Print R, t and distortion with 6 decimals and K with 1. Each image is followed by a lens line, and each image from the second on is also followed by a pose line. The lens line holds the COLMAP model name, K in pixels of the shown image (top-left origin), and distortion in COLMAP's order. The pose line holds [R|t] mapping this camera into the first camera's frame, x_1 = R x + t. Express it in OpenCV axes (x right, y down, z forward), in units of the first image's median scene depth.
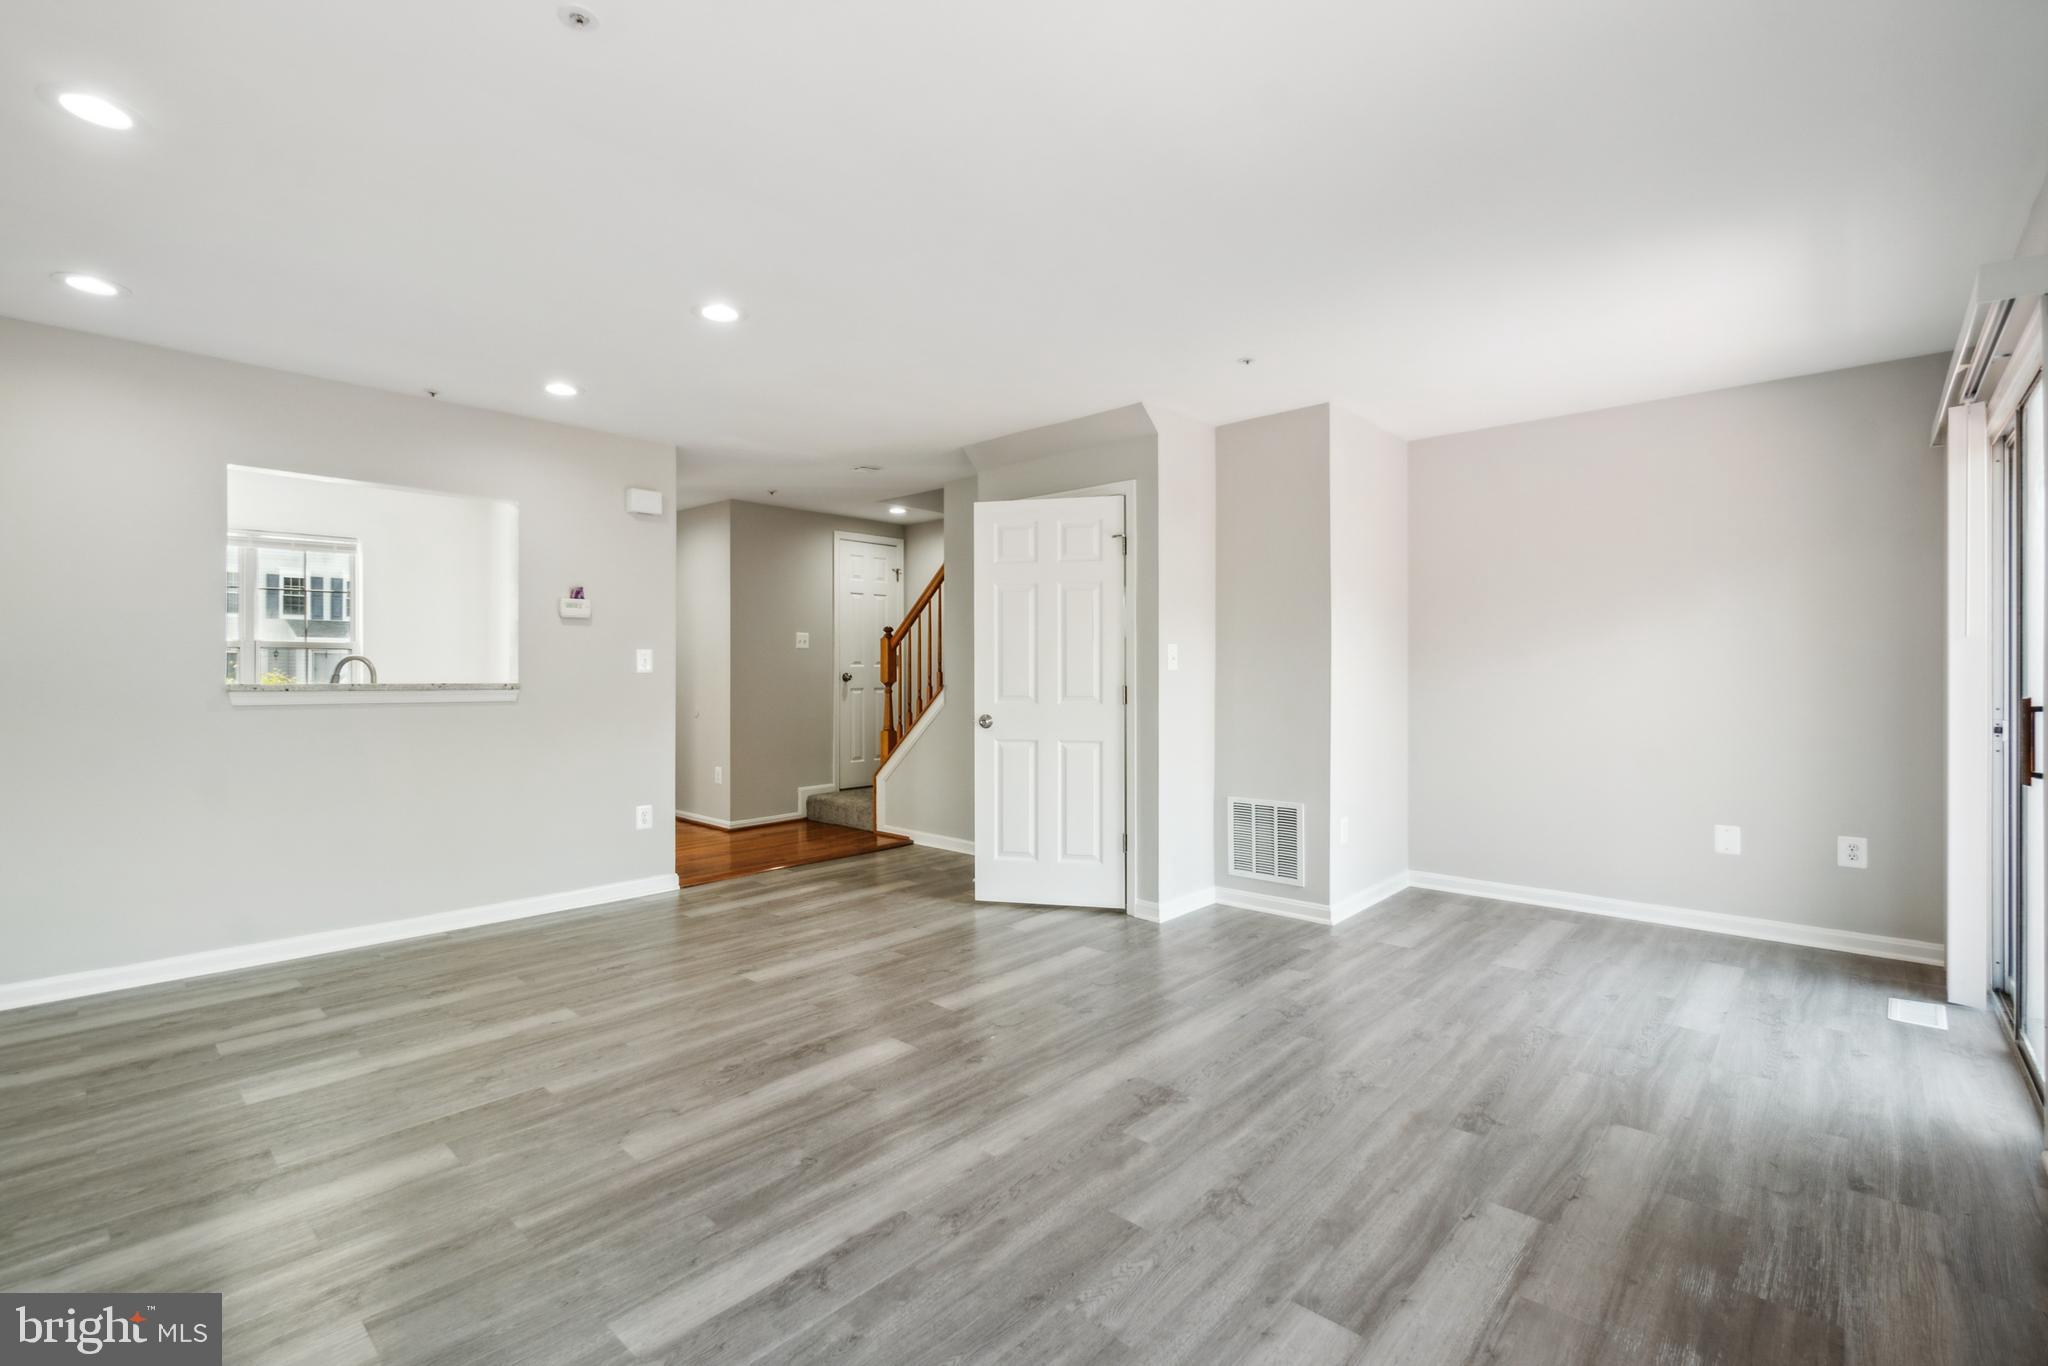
lens RADIAL K [[916.0, 0, 1021.9], [0, 916.0, 680.2], [0, 0, 1]] dist [-0.002136, -0.001423]
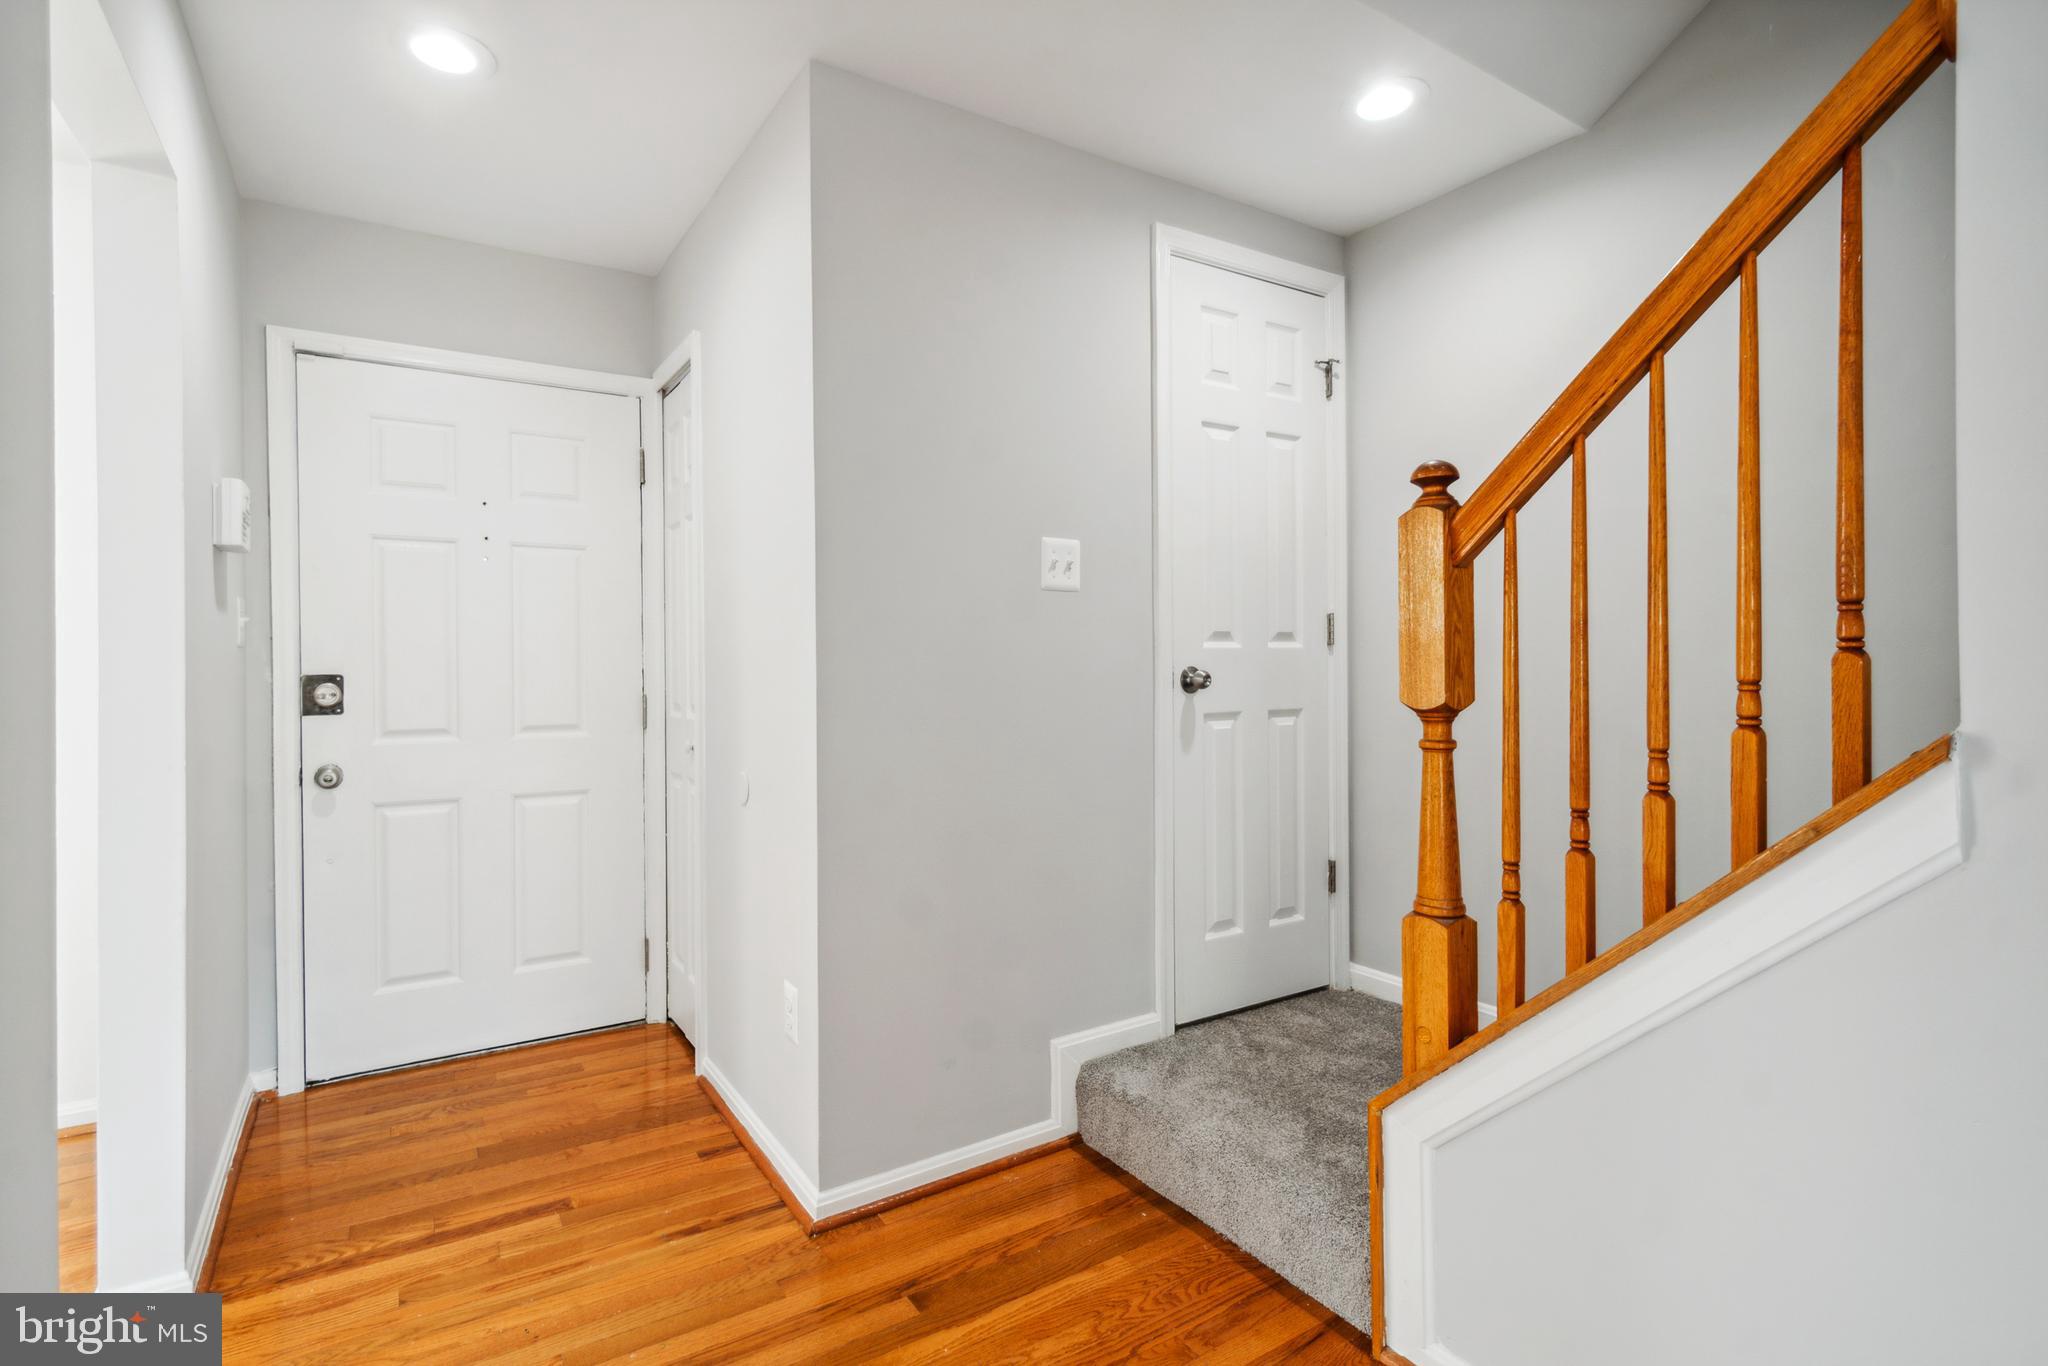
lens RADIAL K [[1028.8, 0, 1011.0], [0, 1028.8, 672.9], [0, 0, 1]] dist [-0.000426, 0.000205]
pose [[0.962283, -0.006072, -0.271982, -0.358478], [0.005549, 0.999981, -0.002689, -0.011554], [0.271993, 0.001078, 0.962299, 1.466105]]
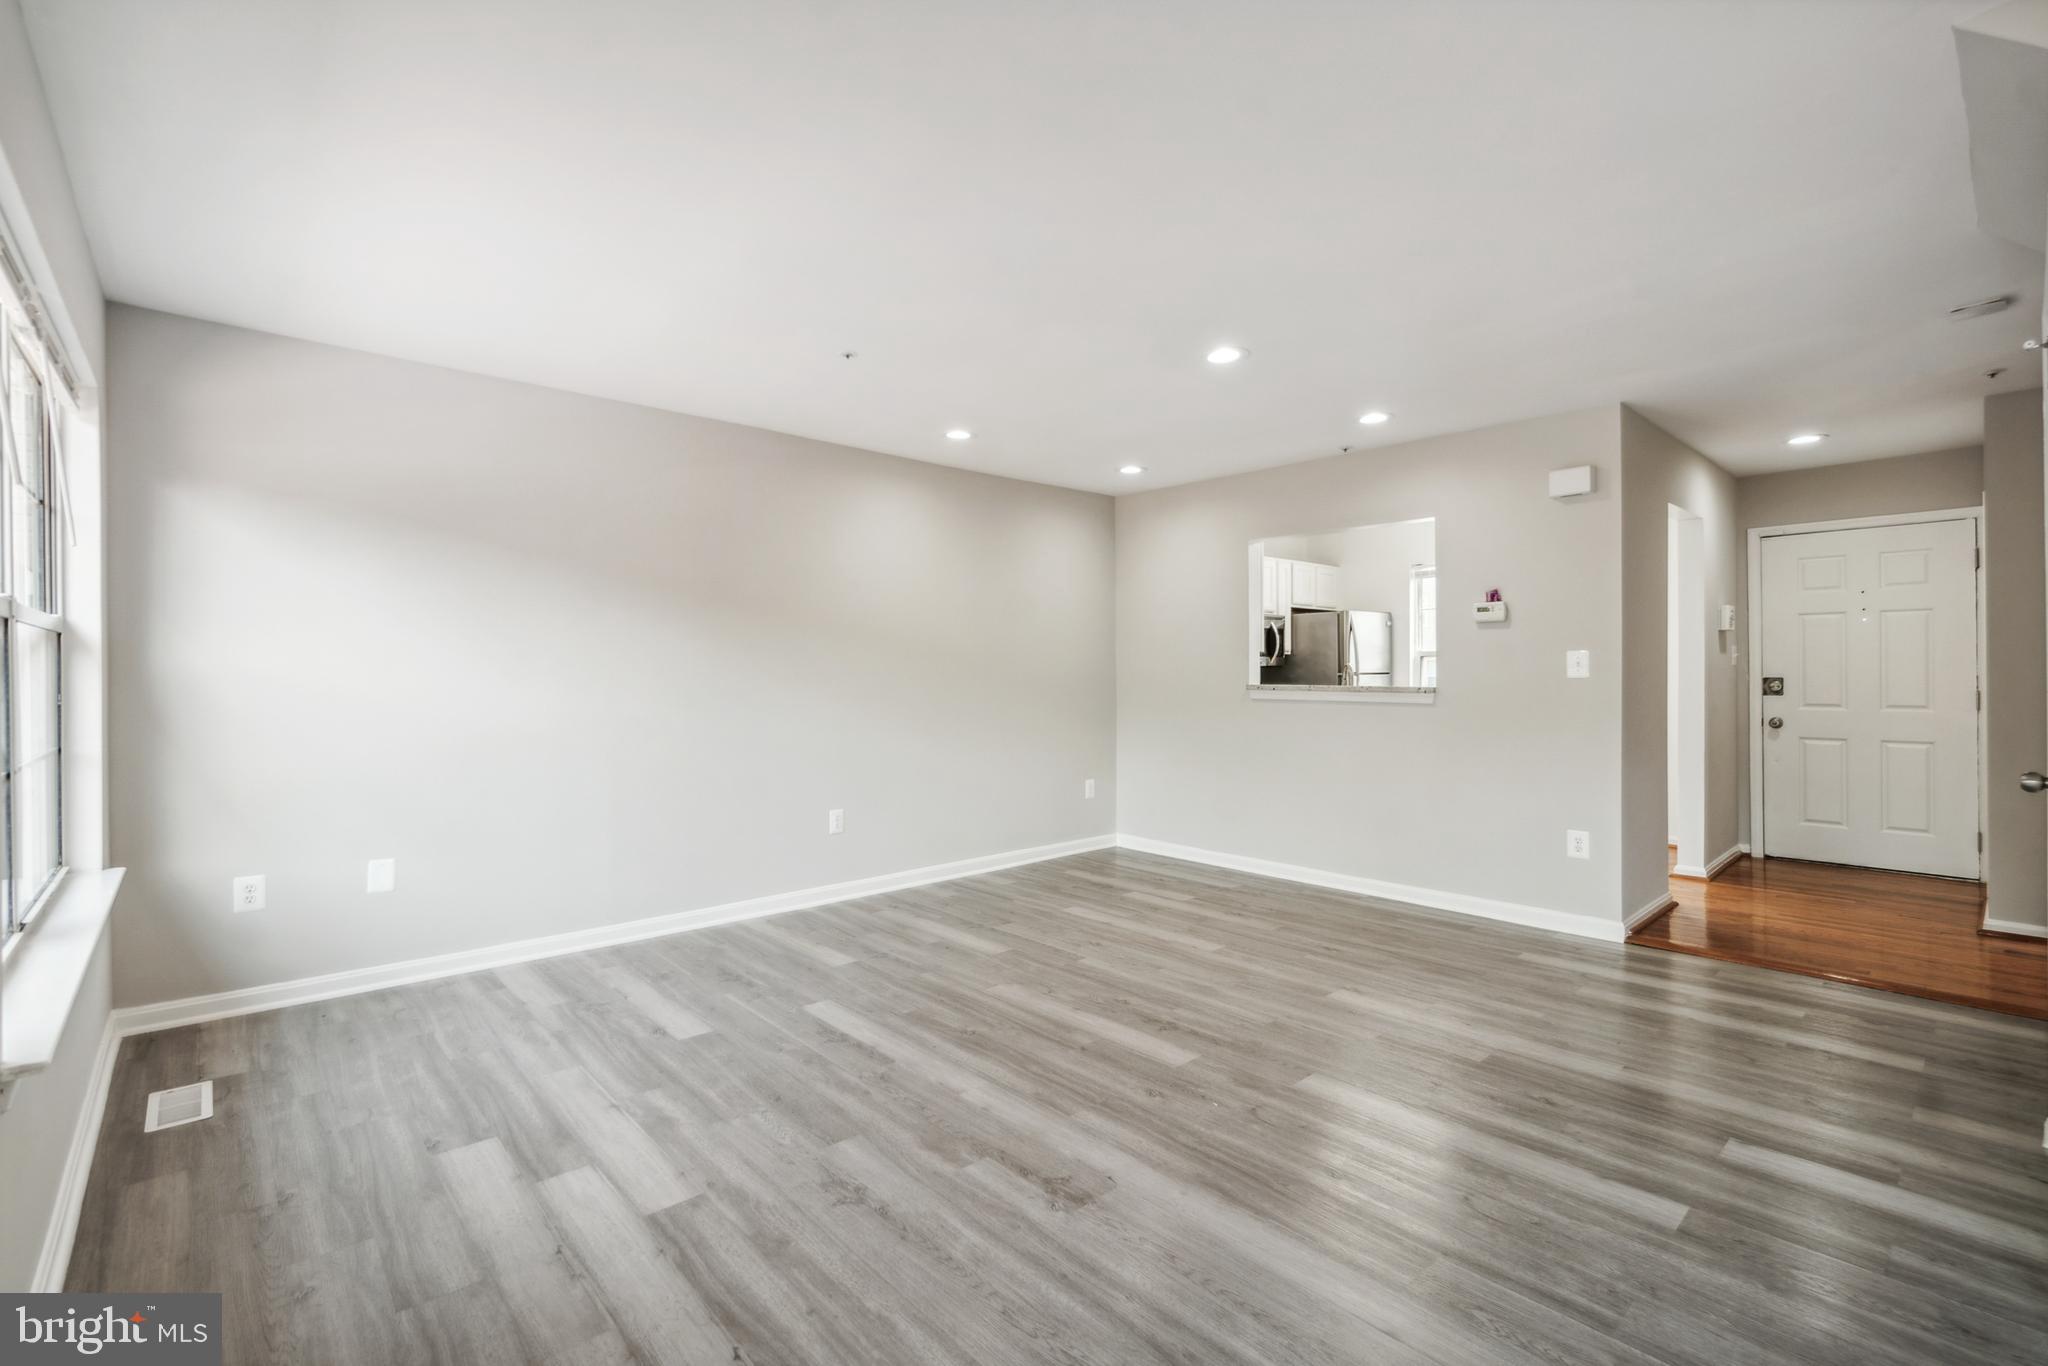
lens RADIAL K [[916.0, 0, 964.1], [0, 916.0, 677.3], [0, 0, 1]] dist [-0.002136, -0.001423]
pose [[-0.136439, 0.005834, -0.990631, 0.808435], [-0.008041, 0.999943, 0.006996, -0.015619], [0.990616, 0.008920, -0.136384, 0.833797]]
